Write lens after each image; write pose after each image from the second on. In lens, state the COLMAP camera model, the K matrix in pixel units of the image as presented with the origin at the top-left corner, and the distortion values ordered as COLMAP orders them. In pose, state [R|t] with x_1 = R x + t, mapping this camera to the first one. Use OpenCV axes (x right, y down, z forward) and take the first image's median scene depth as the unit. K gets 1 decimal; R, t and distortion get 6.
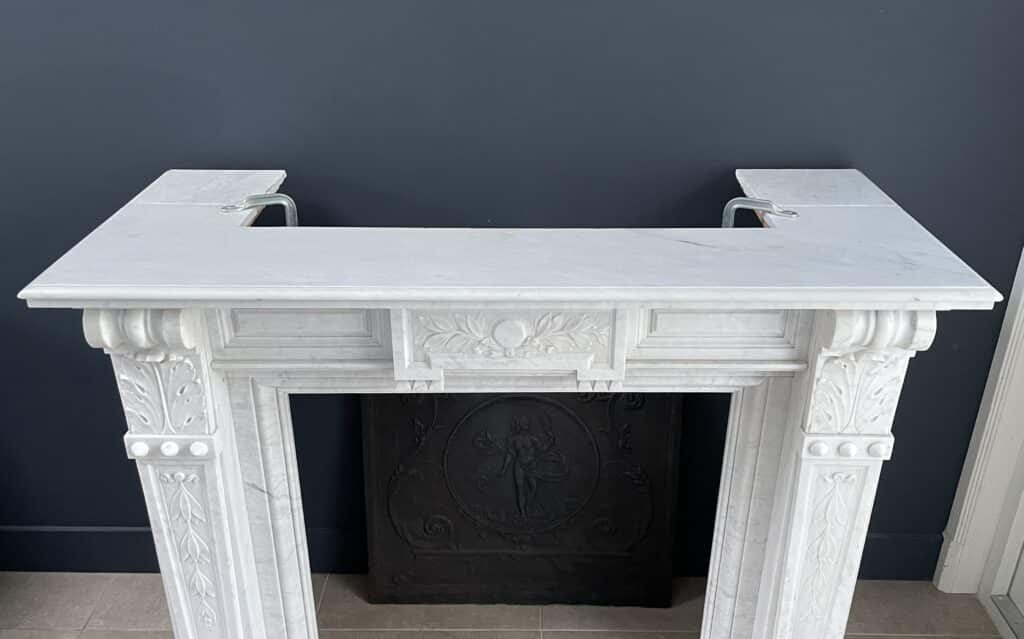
lens RADIAL K [[870.4, 0, 520.5], [0, 870.4, 308.5], [0, 0, 1]] dist [0.097883, -0.157984]
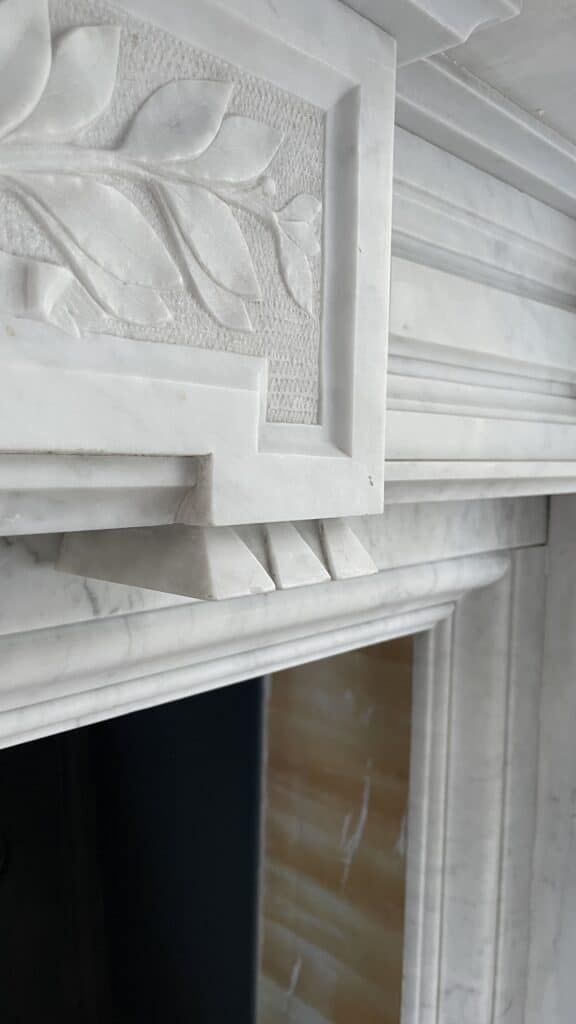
lens RADIAL K [[792.8, 0, 293.9], [0, 792.8, 511.3], [0, 0, 1]] dist [0.091161, -0.130692]
pose [[0.681034, -0.045505, 0.730836, -0.032464], [0.303243, 0.925988, -0.224923, 0.114120], [-0.666510, 0.374801, 0.644429, 0.859326]]
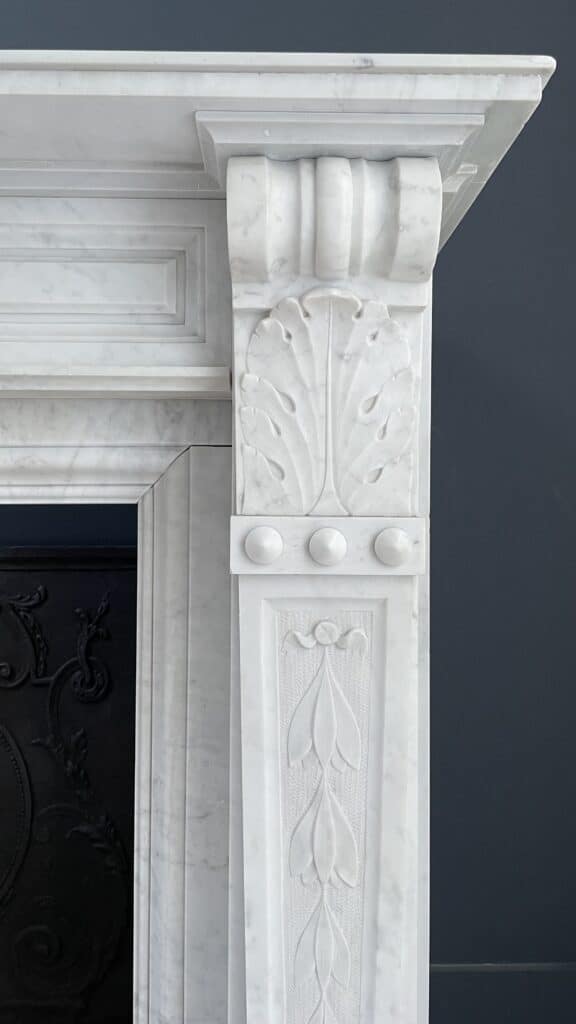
lens RADIAL K [[776.6, 0, 287.2], [0, 776.6, 508.7], [0, 0, 1]] dist [0.101694, -0.153876]
pose [[0.999716, -0.003844, 0.023536, 0.339469], [0.013623, 0.902086, -0.431341, 0.311789], [-0.019573, 0.431539, 0.901882, 0.628925]]
